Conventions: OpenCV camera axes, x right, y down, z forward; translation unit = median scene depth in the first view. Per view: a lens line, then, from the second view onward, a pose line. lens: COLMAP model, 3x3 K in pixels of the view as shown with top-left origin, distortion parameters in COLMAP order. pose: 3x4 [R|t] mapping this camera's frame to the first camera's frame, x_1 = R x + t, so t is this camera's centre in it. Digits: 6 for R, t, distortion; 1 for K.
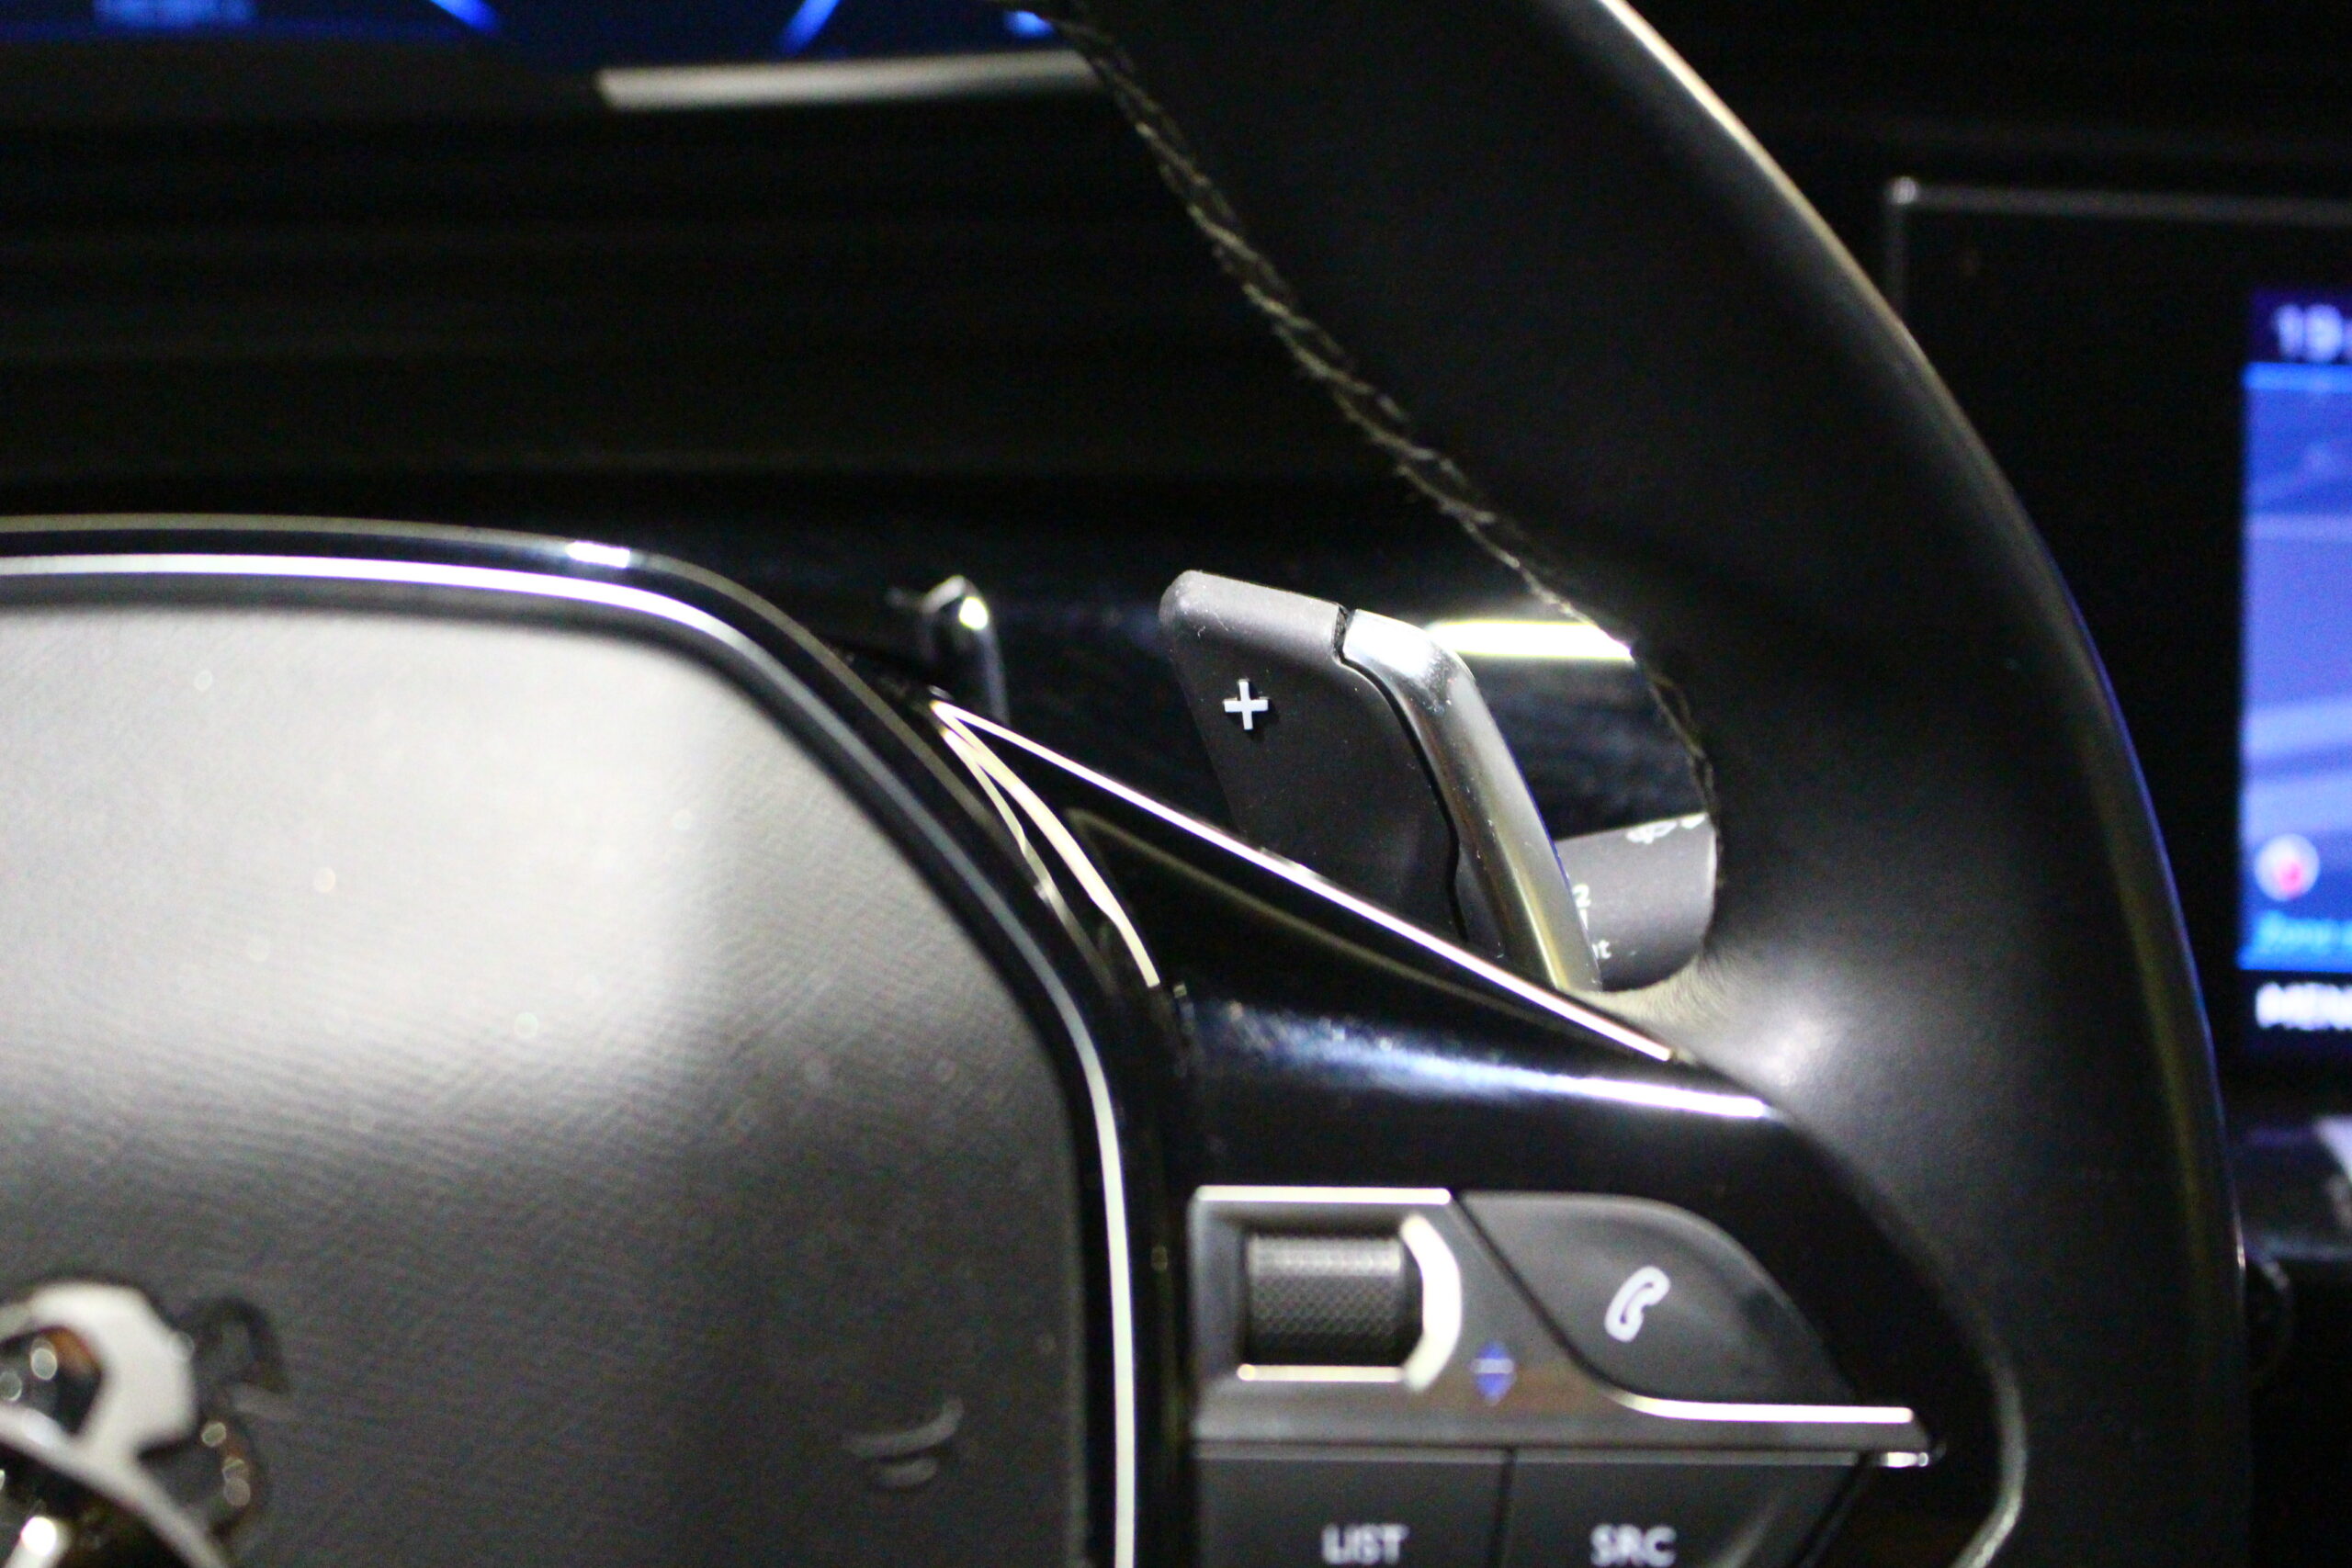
lens RADIAL K [[4135.1, 0, 1178.4], [0, 4135.1, 784.3], [0, 0, 1]] dist [-0.020703, 0.000000]
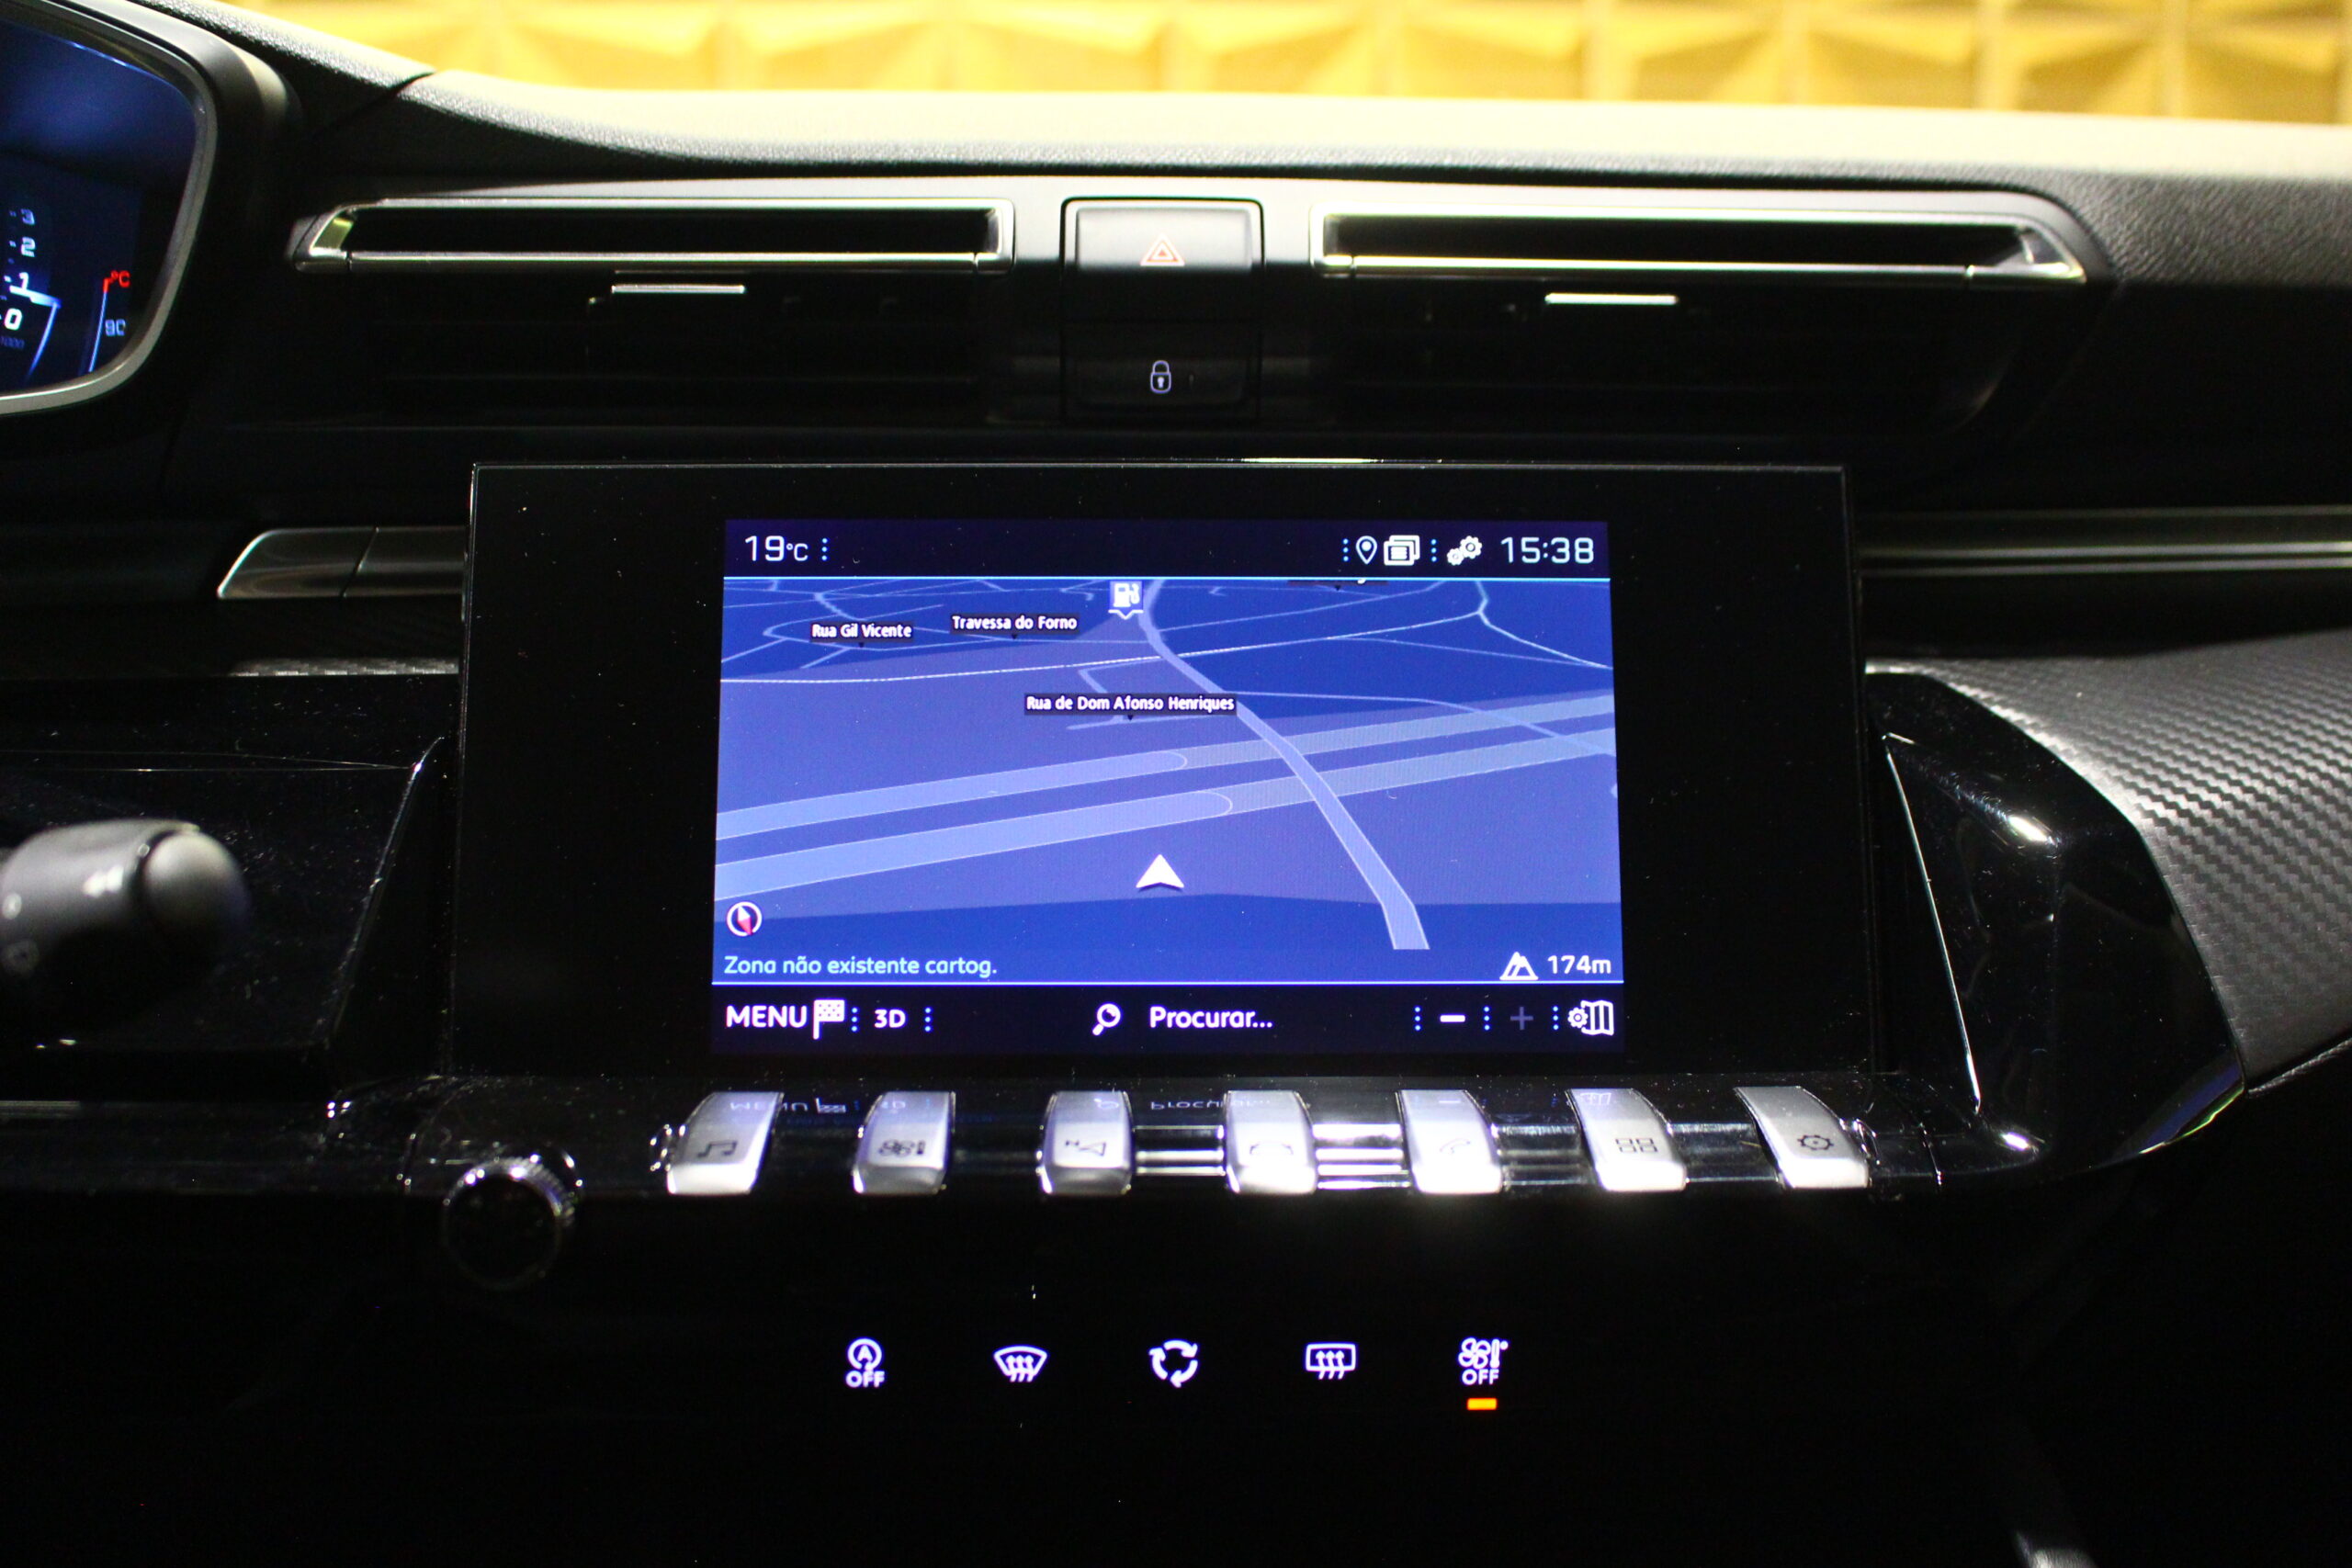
lens RADIAL K [[2484.0, 0, 1179.1], [0, 2484.0, 781.1], [0, 0, 1]] dist [-0.075668, 0.000000]
pose [[0.999366, -0.034812, -0.007487, 0.697820], [0.033884, 0.994353, -0.100573, 0.104760], [0.010946, 0.100256, 0.994901, 0.247731]]
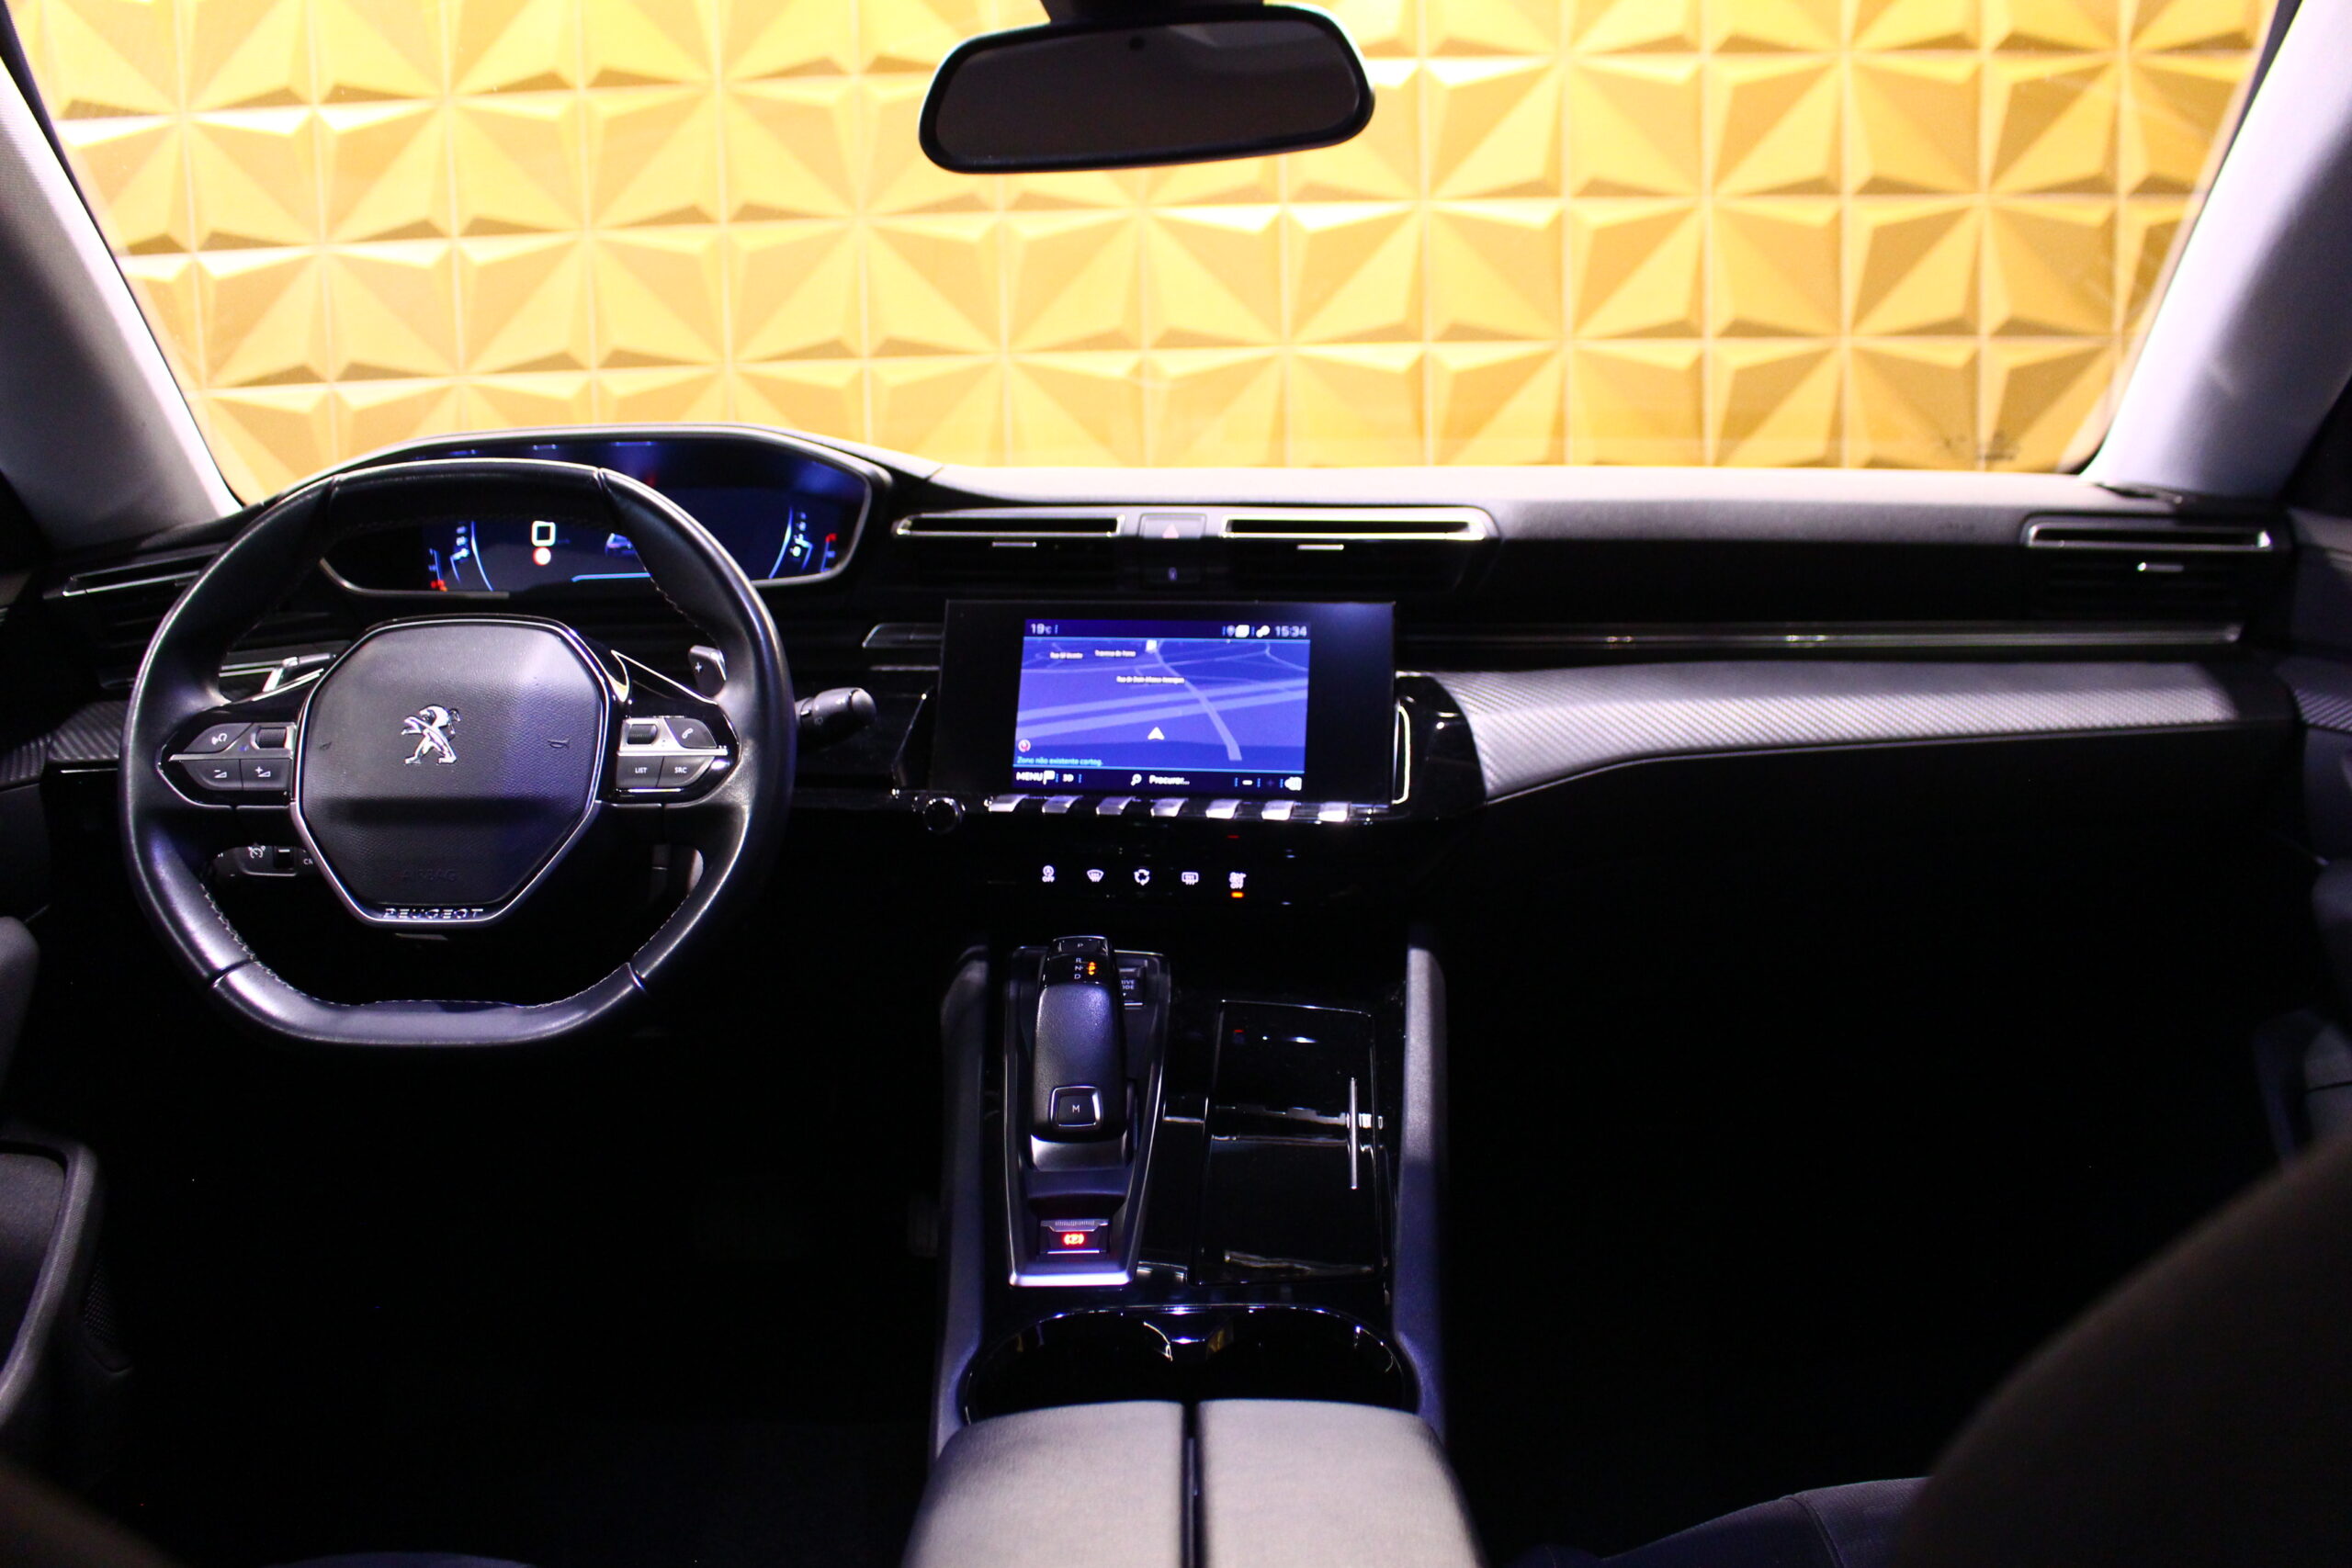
lens RADIAL K [[1950.8, 0, 1176.7], [0, 1950.8, 777.7], [0, 0, 1]] dist [-0.130186, 0.067756]
pose [[0.980961, -0.012687, -0.193792, 1.364427], [-0.018646, 0.987101, -0.159010, 0.627503], [0.193309, 0.159596, 0.968070, -1.610348]]
